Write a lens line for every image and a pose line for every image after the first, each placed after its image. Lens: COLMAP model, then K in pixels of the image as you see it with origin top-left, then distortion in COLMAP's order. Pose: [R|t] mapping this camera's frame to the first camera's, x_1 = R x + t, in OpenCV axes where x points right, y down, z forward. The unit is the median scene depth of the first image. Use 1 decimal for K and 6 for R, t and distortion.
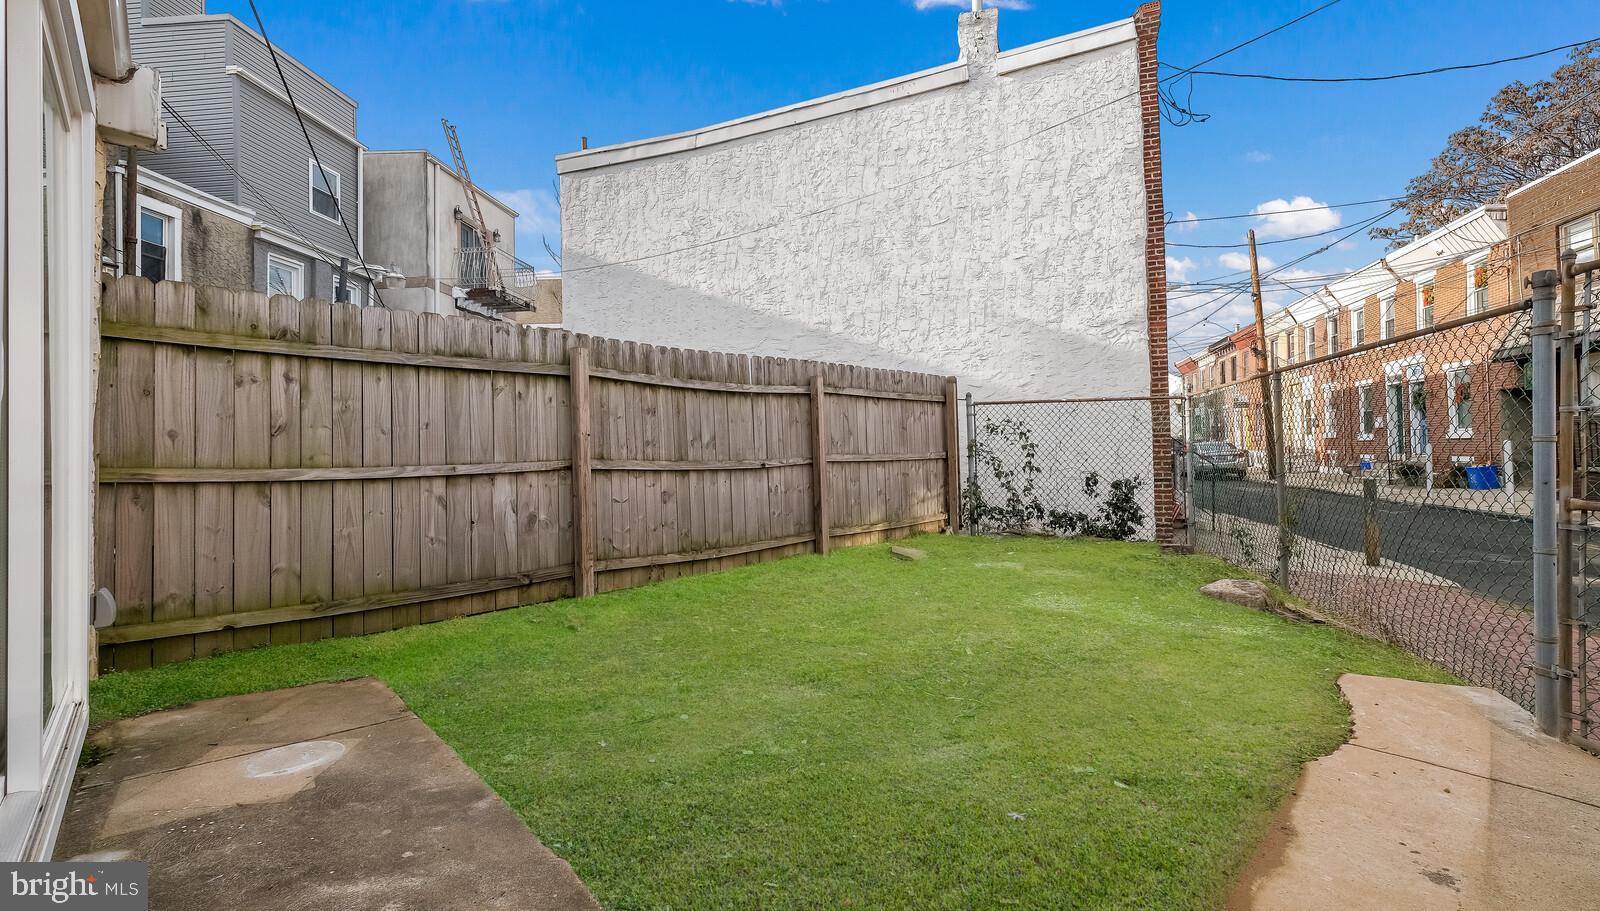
lens RADIAL K [[706.4, 0, 798.2], [0, 706.4, 443.4], [0, 0, 1]] dist [0.000965, 0.000125]
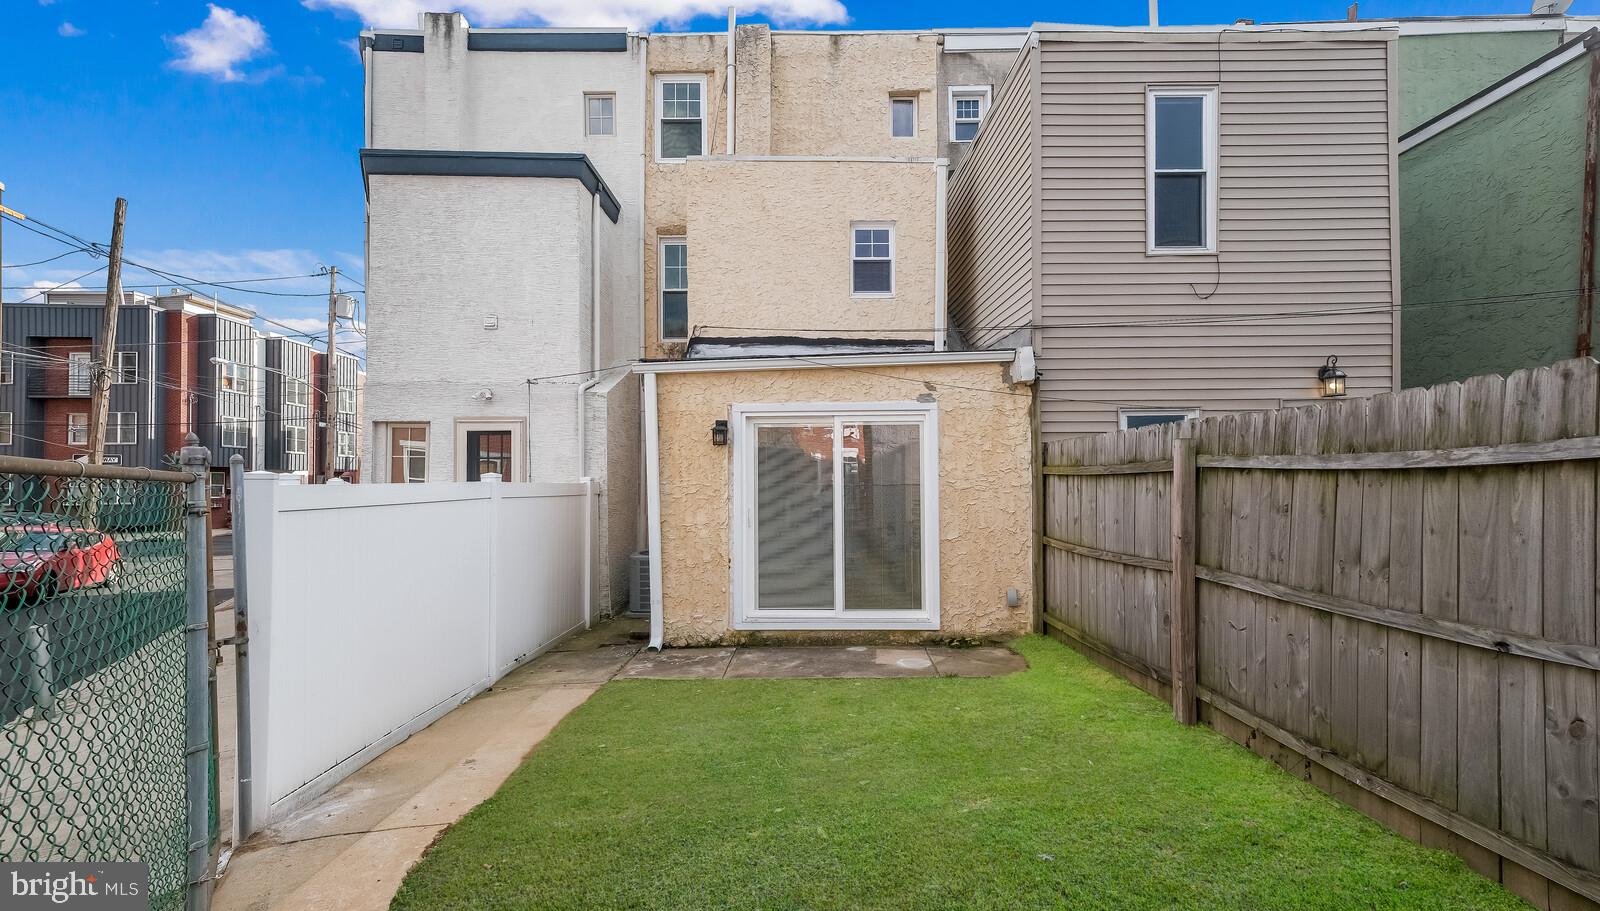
lens RADIAL K [[684.0, 0, 801.6], [0, 684.0, 480.2], [0, 0, 1]] dist [0.001639, 0.000398]
pose [[-0.704088, 0.018510, -0.709871, 0.587731], [0.035287, 0.999337, -0.008943, -0.085645], [0.709235, -0.031346, -0.704275, 1.156845]]
